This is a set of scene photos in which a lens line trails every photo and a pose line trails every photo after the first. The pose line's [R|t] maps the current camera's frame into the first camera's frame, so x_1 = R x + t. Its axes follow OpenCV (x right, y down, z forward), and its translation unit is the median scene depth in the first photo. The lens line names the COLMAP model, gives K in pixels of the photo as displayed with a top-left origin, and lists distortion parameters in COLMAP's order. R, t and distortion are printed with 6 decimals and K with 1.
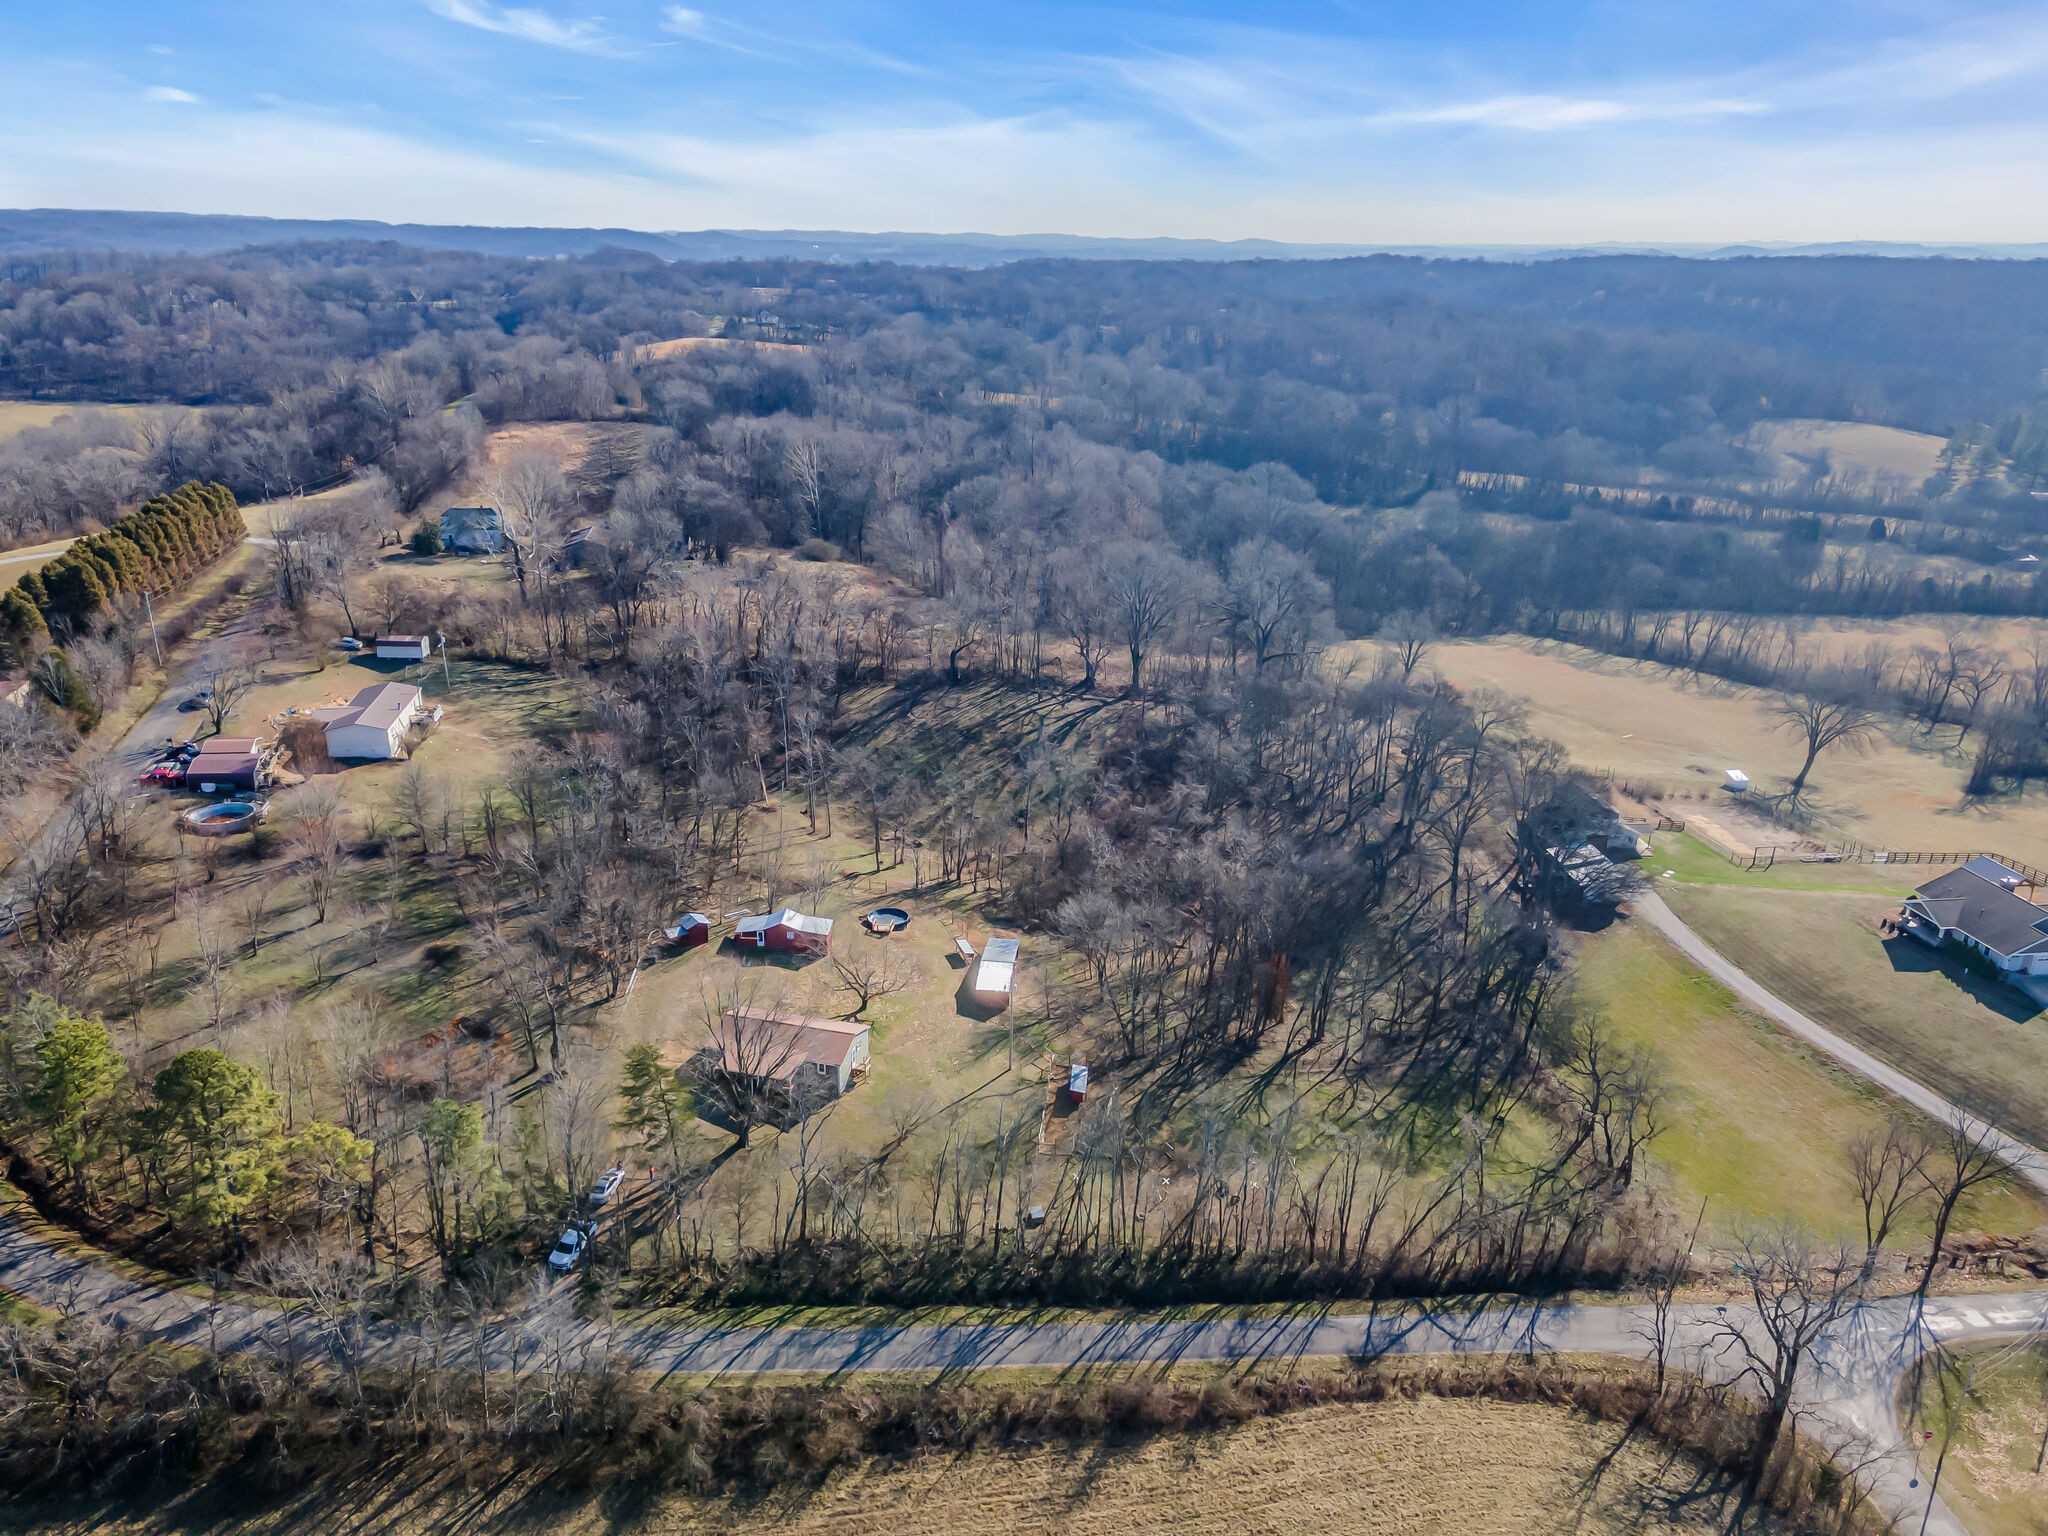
lens RADIAL K [[1480.4, 0, 1024.0], [0, 1480.4, 768.0], [0, 0, 1]] dist [0.026898, 0.029135]
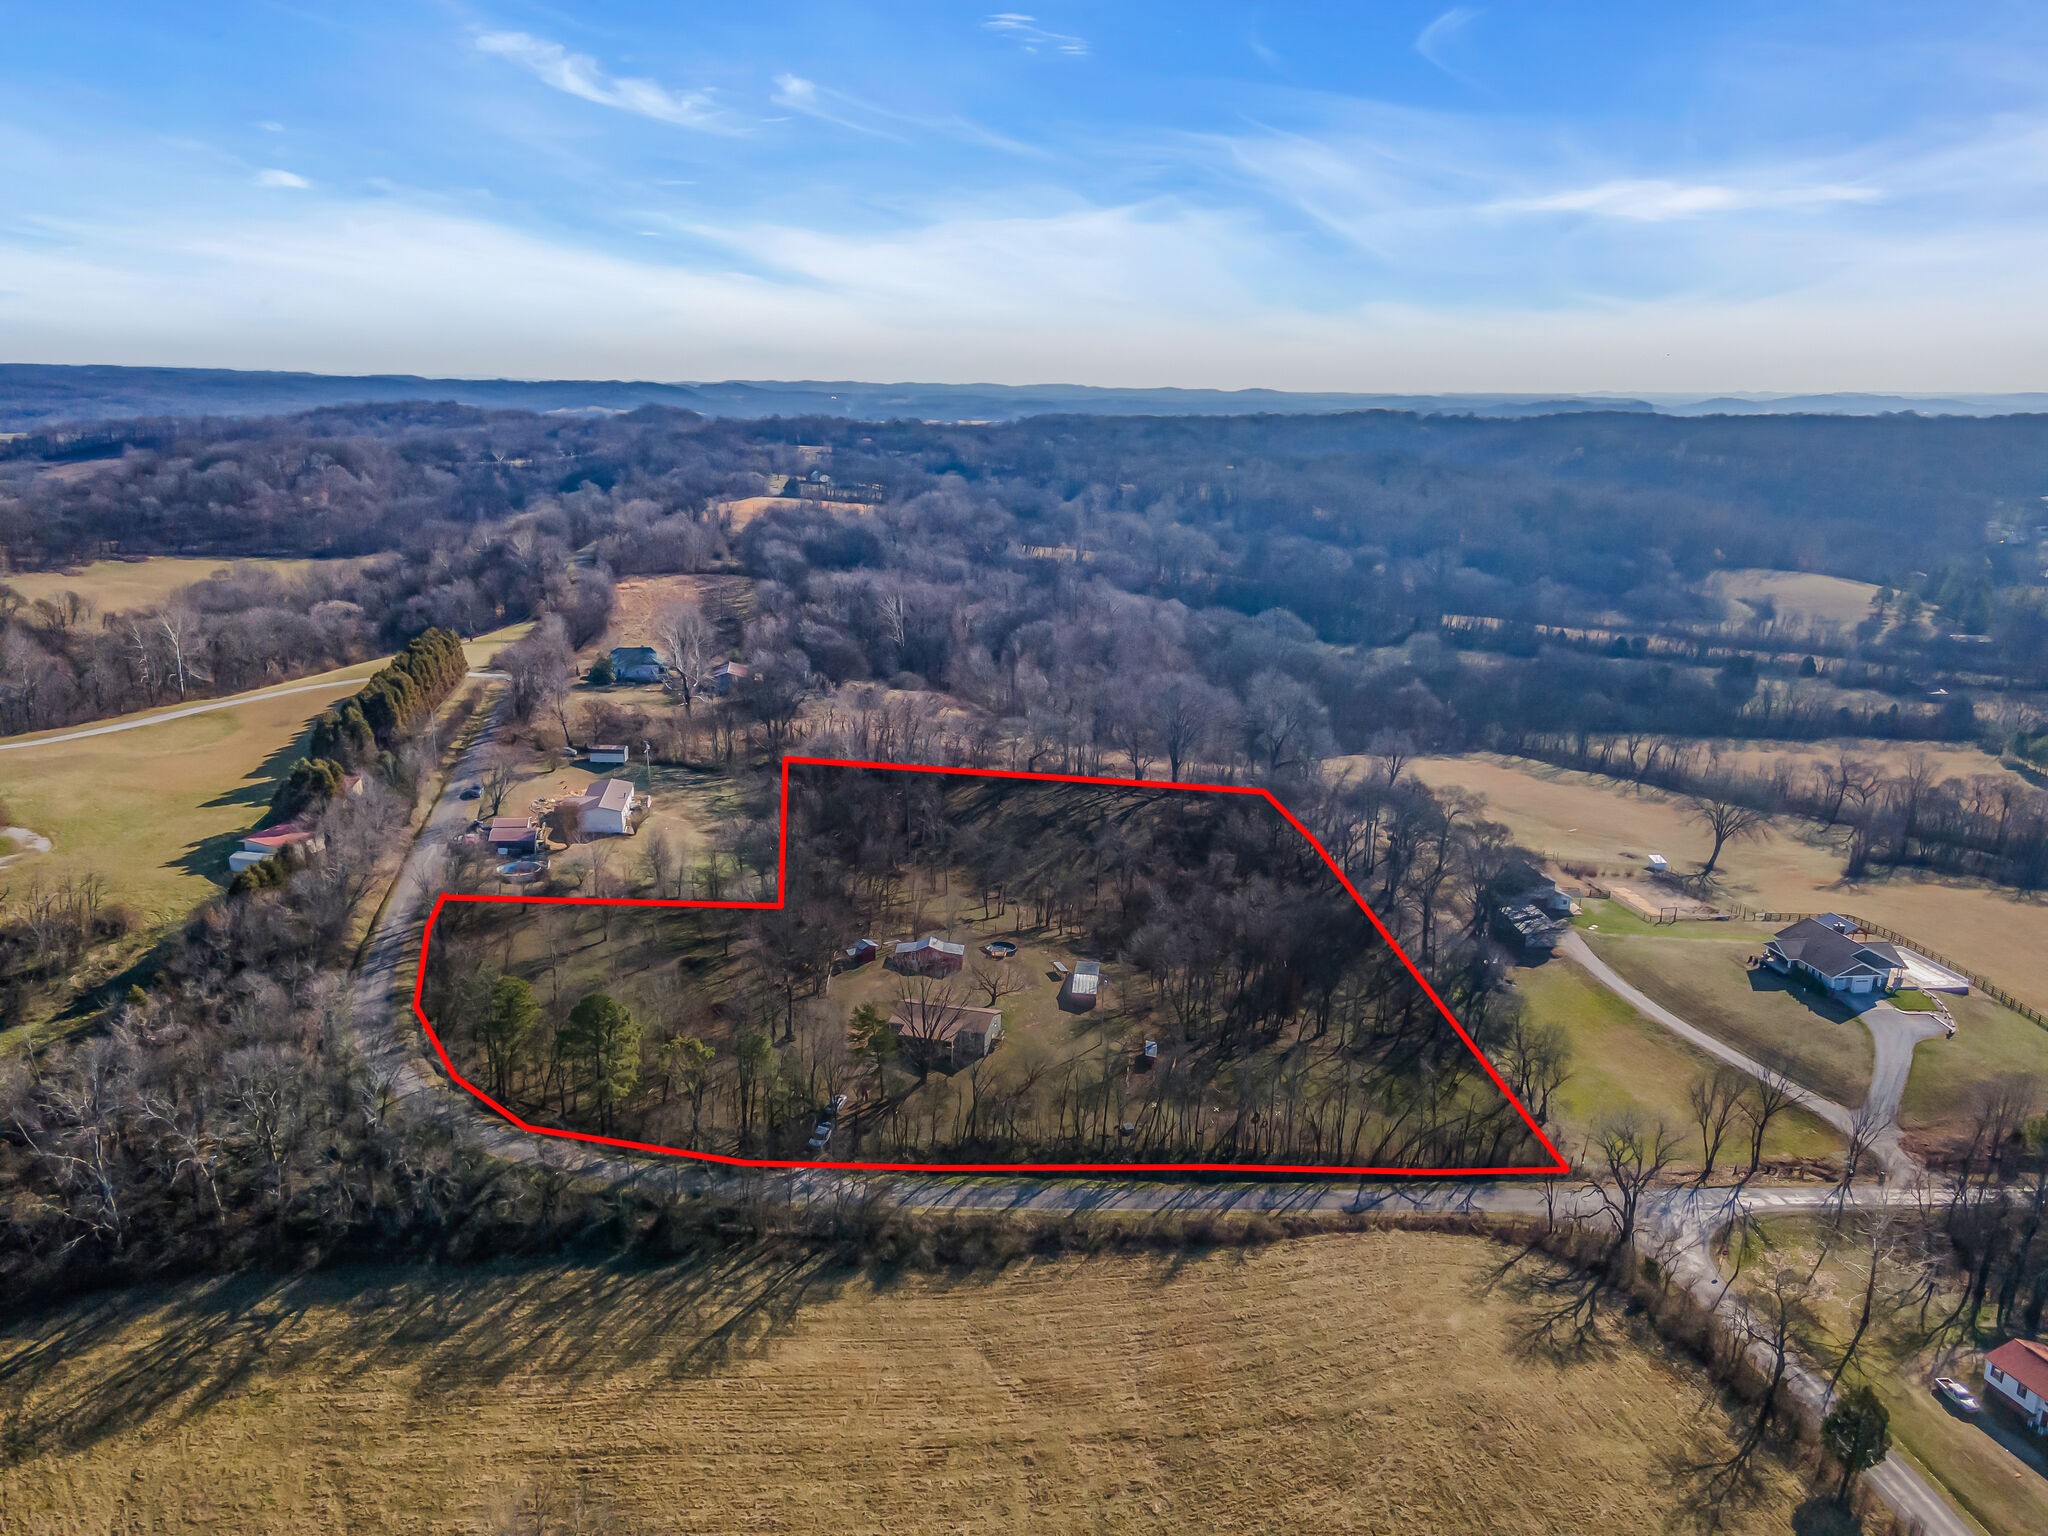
lens RADIAL K [[1480.4, 0, 1024.0], [0, 1480.4, 768.0], [0, 0, 1]] dist [0.026898, 0.029135]
pose [[0.999987, 0.000336, -0.005149, -0.051127], [-0.000804, 0.995838, -0.091142, 0.048620], [0.005097, 0.091145, 0.995825, -0.283272]]
